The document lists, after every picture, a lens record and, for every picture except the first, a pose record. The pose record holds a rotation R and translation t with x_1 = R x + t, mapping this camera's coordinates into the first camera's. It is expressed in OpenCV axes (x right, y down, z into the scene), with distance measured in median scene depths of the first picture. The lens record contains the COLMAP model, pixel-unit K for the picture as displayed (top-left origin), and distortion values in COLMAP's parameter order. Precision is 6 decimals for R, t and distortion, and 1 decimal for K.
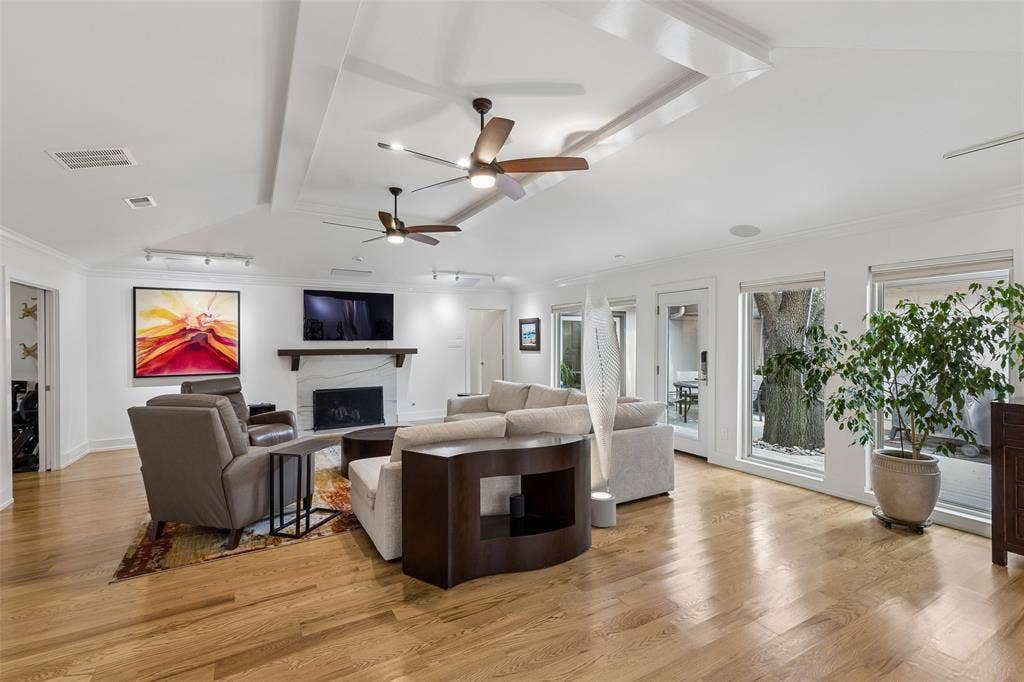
lens RADIAL K [[462.9, 0, 502.2], [0, 462.9, 340.0], [0, 0, 1]] dist [0.015054, -0.003919]
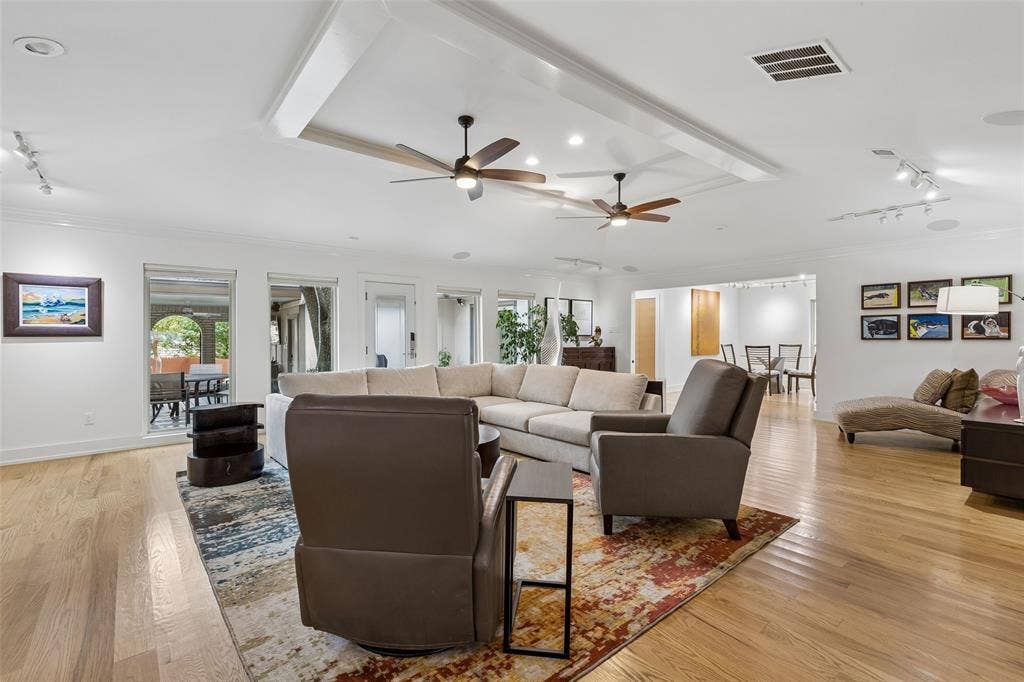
lens RADIAL K [[462.9, 0, 518.7], [0, 462.9, 343.6], [0, 0, 1]] dist [0.015054, -0.003919]
pose [[-0.198106, -0.010353, 0.980126, -0.807600], [0.002326, 0.999936, 0.011032, 0.036896], [-0.980178, 0.004465, -0.198069, 0.845672]]
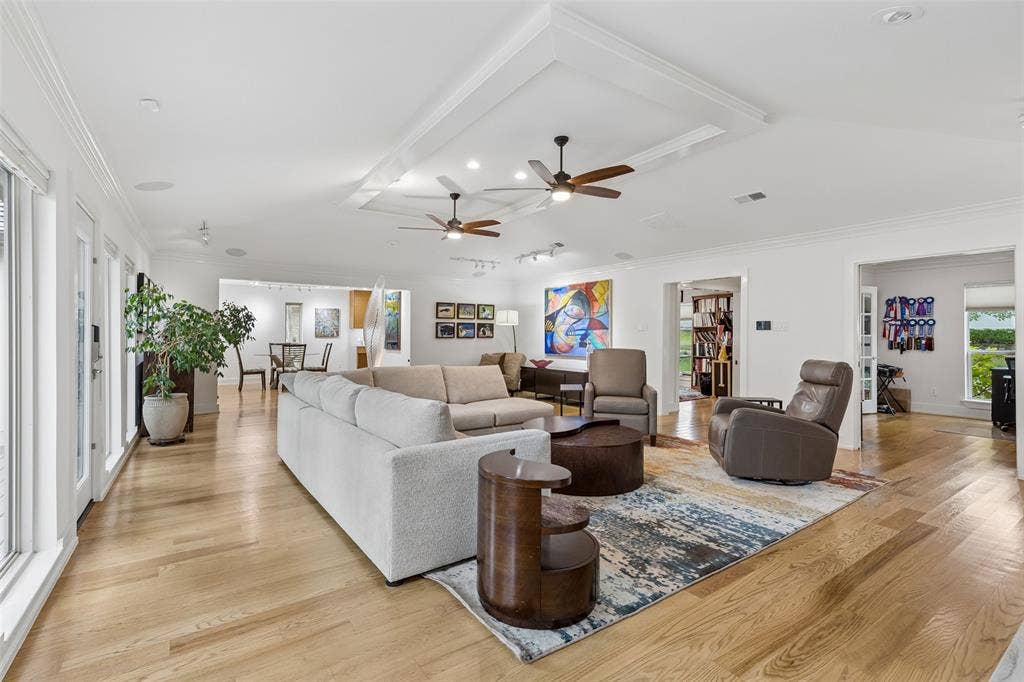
lens RADIAL K [[462.9, 0, 508.9], [0, 462.9, 335.0], [0, 0, 1]] dist [0.015054, -0.003919]
pose [[-0.994689, 0.003467, -0.102872, -0.029342], [0.003666, 0.999992, -0.001741, 0.034896], [0.102865, -0.002109, -0.994693, 1.467668]]
